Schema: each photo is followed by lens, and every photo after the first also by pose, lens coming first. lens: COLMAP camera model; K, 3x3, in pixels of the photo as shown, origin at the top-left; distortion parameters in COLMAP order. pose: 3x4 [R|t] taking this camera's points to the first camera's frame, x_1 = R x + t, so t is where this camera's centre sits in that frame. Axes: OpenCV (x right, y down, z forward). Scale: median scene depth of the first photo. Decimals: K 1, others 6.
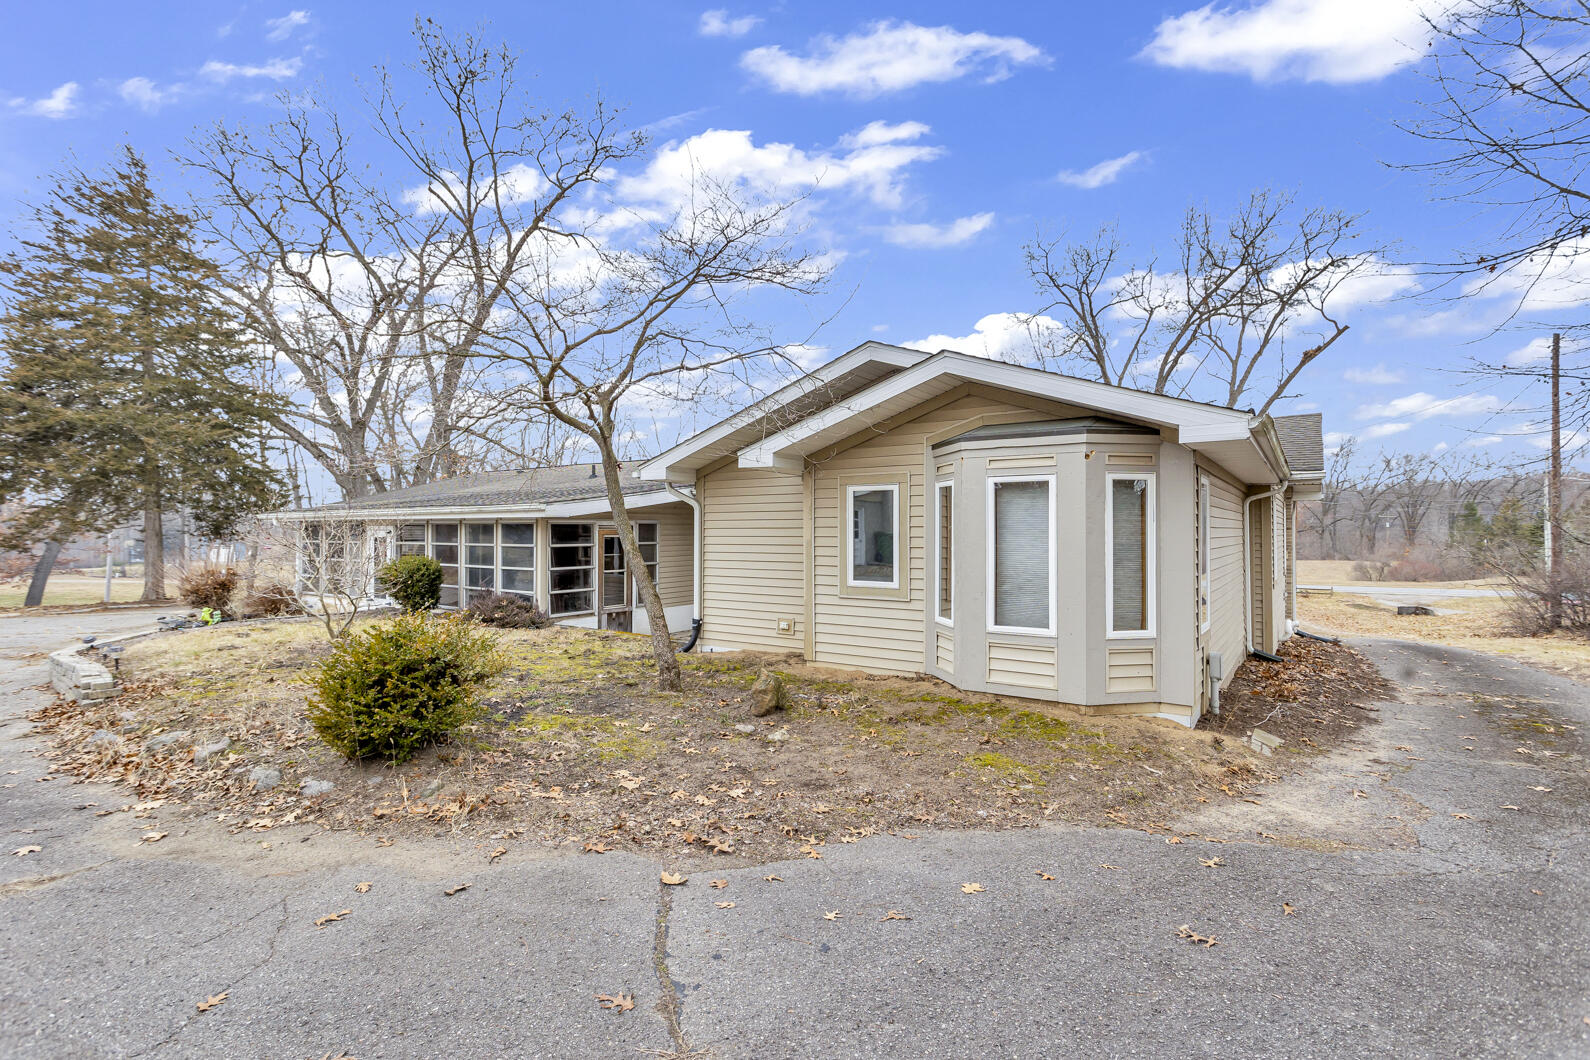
lens RADIAL K [[725.9, 0, 802.8], [0, 725.9, 528.2], [0, 0, 1]] dist [-0.000003, 0.000024]
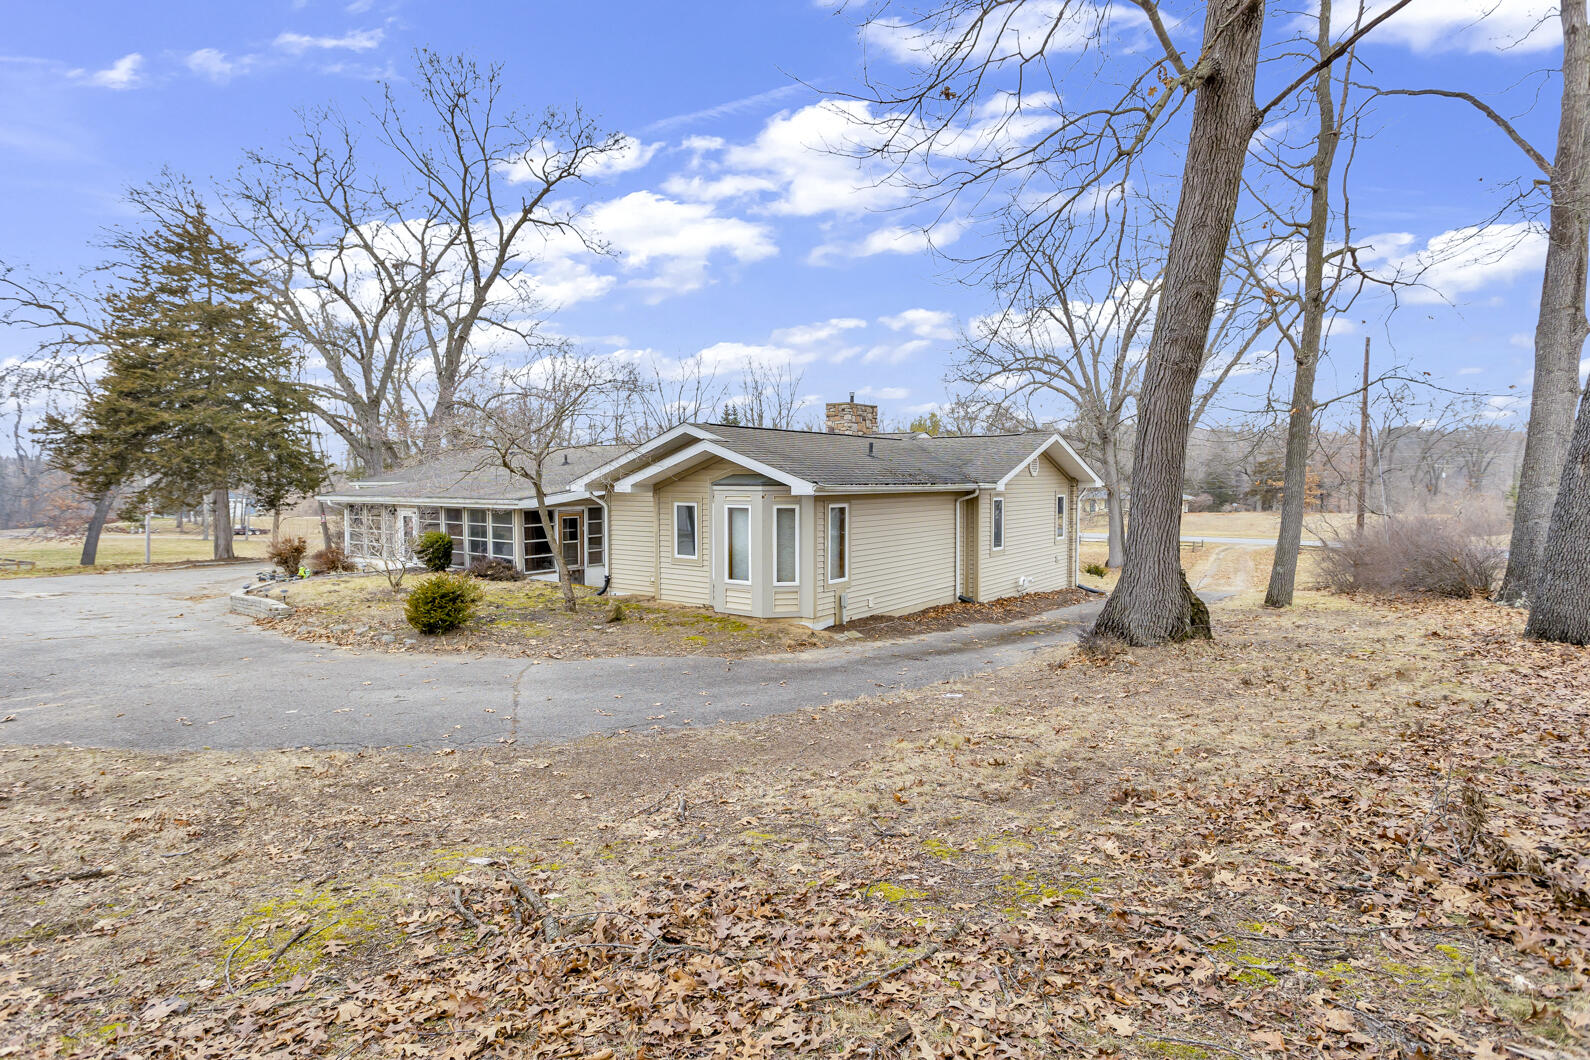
lens RADIAL K [[758.8, 0, 786.0], [0, 758.8, 524.3], [0, 0, 1]] dist [0.000346, 0.000628]
pose [[0.999131, 0.000143, -0.041671, 0.248554], [0.002282, 0.998305, 0.058146, -0.067042], [0.041609, -0.058191, 0.997438, -0.516784]]
